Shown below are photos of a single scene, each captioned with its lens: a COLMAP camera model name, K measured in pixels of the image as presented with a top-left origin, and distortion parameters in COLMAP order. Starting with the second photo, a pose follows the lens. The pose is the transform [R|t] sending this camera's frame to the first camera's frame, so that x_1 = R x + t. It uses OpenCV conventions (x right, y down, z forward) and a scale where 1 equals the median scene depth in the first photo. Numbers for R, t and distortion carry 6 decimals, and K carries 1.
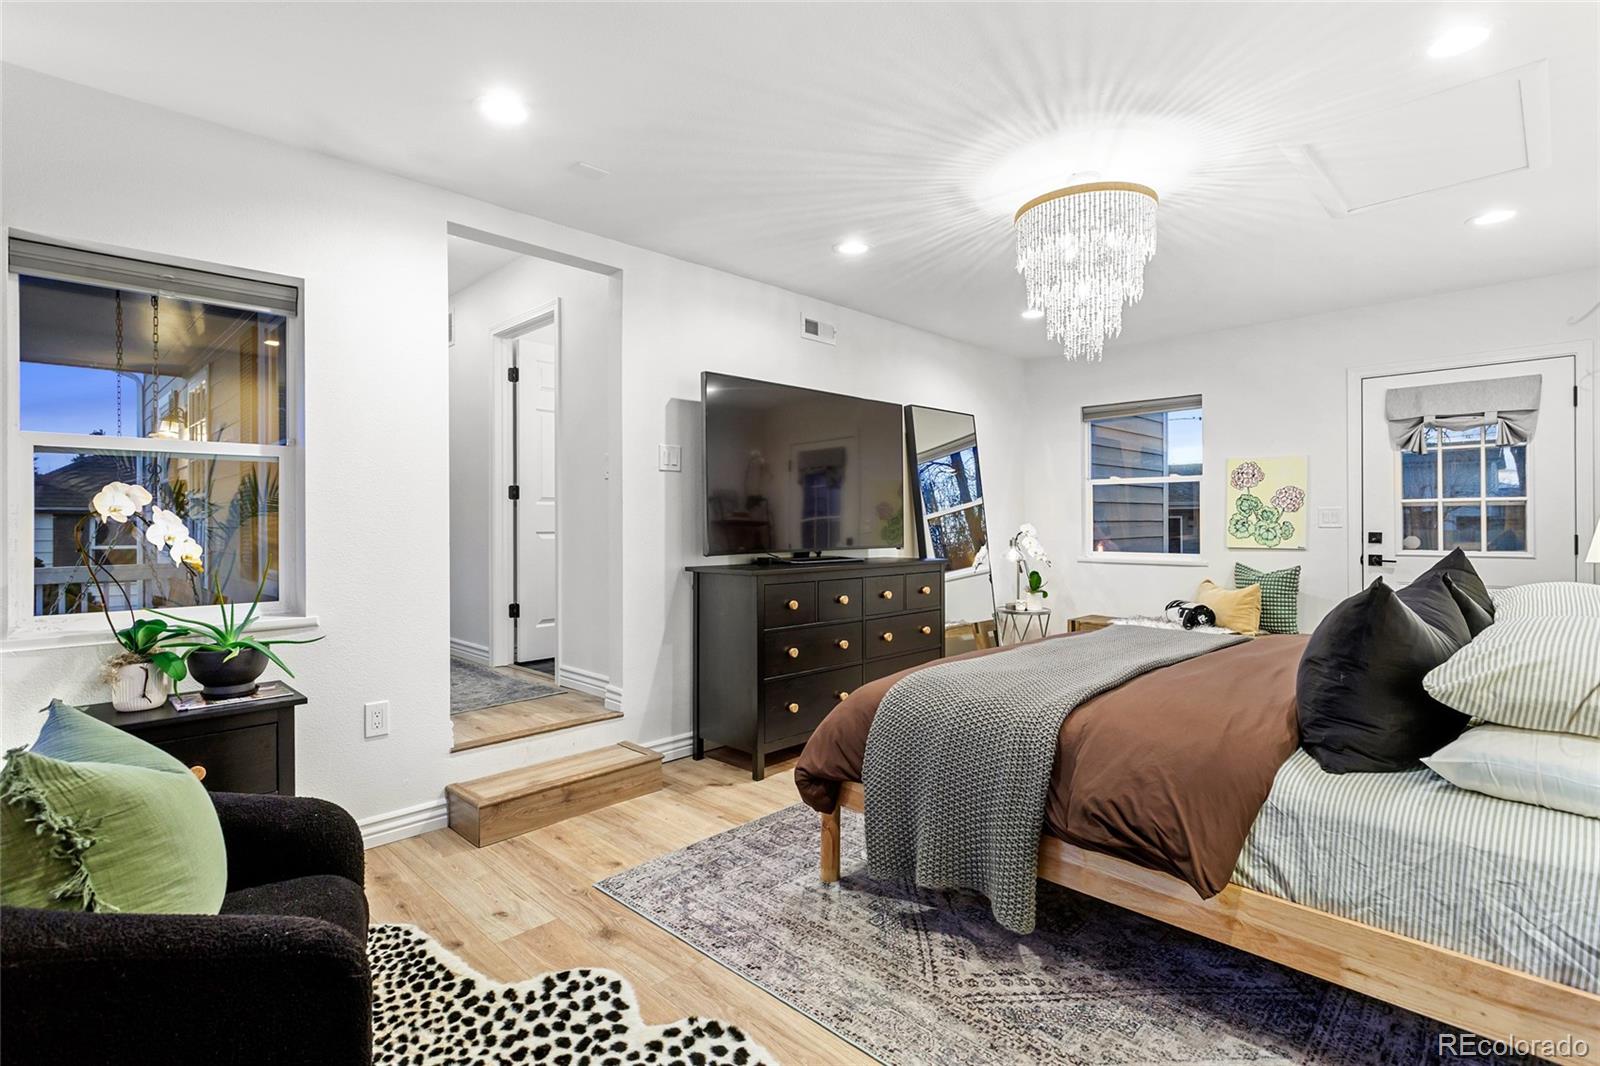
lens RADIAL K [[737.9, 0, 779.8], [0, 737.9, 517.3], [0, 0, 1]] dist [-0.000016, 0.000156]
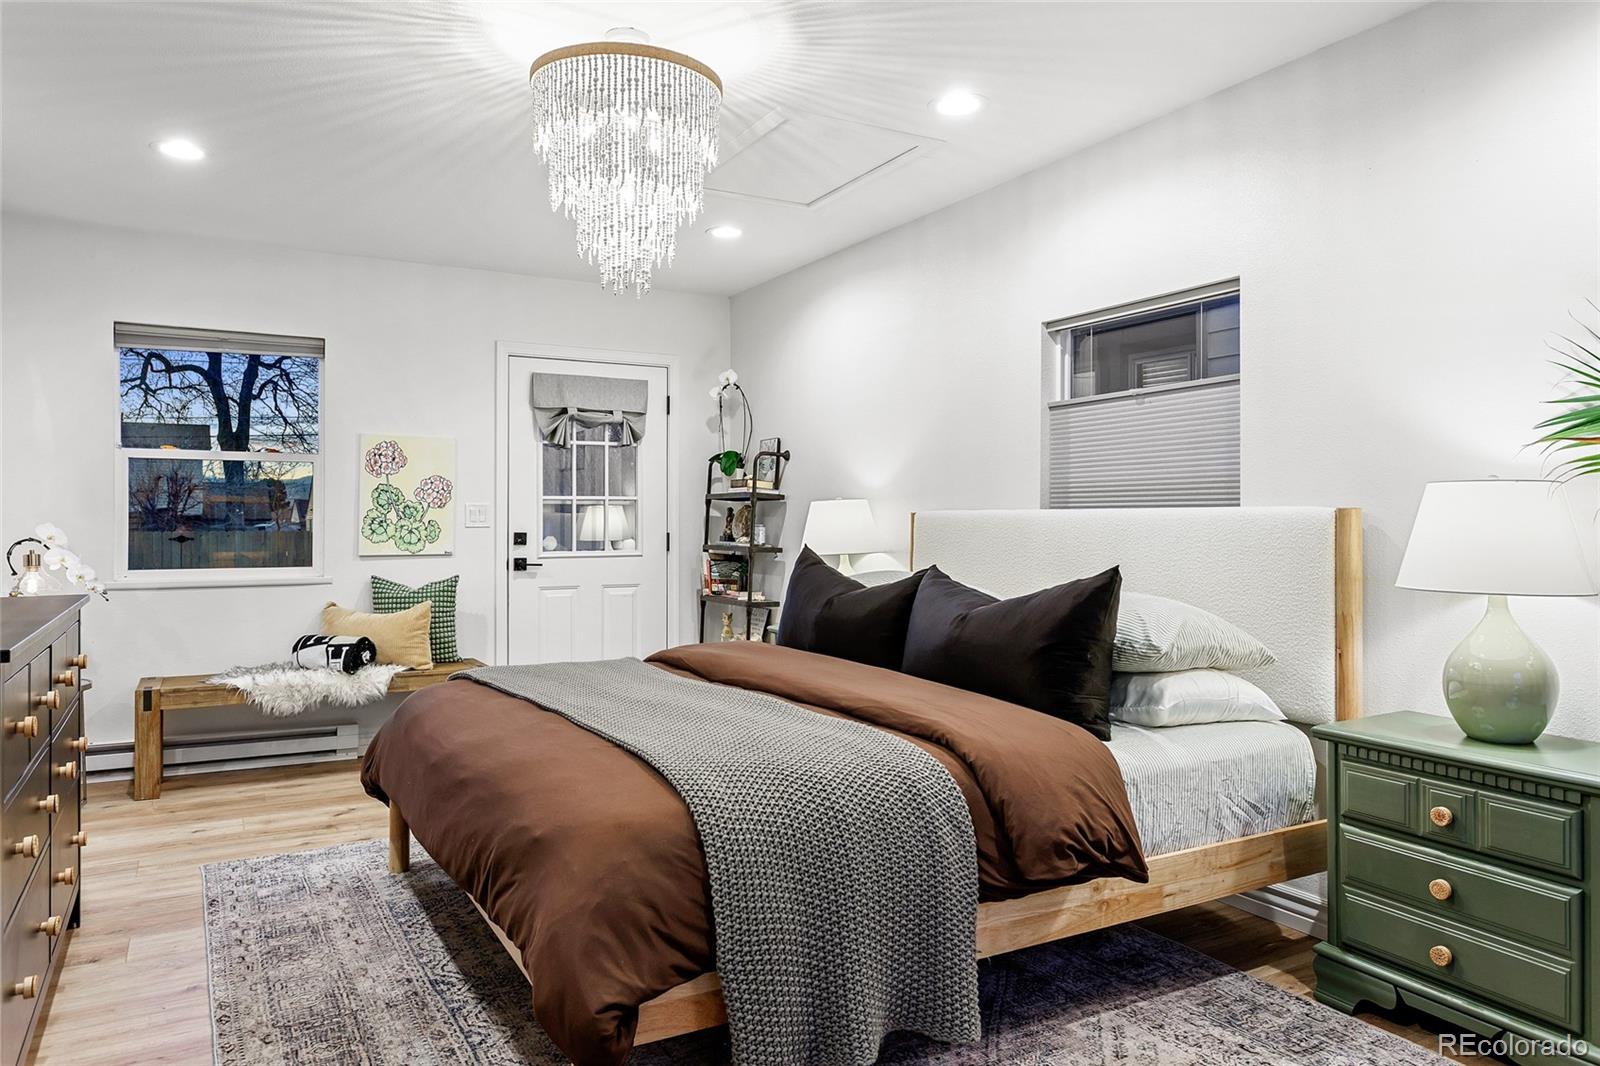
lens RADIAL K [[1053.8, 0, 801.4], [0, 1053.8, 511.7], [0, 0, 1]] dist [0.002808, 0.000524]
pose [[0.265784, 0.009390, 0.963987, -0.320018], [-0.006719, 0.999946, -0.007888, 0.003147], [-0.964009, -0.004381, 0.265832, 0.346789]]
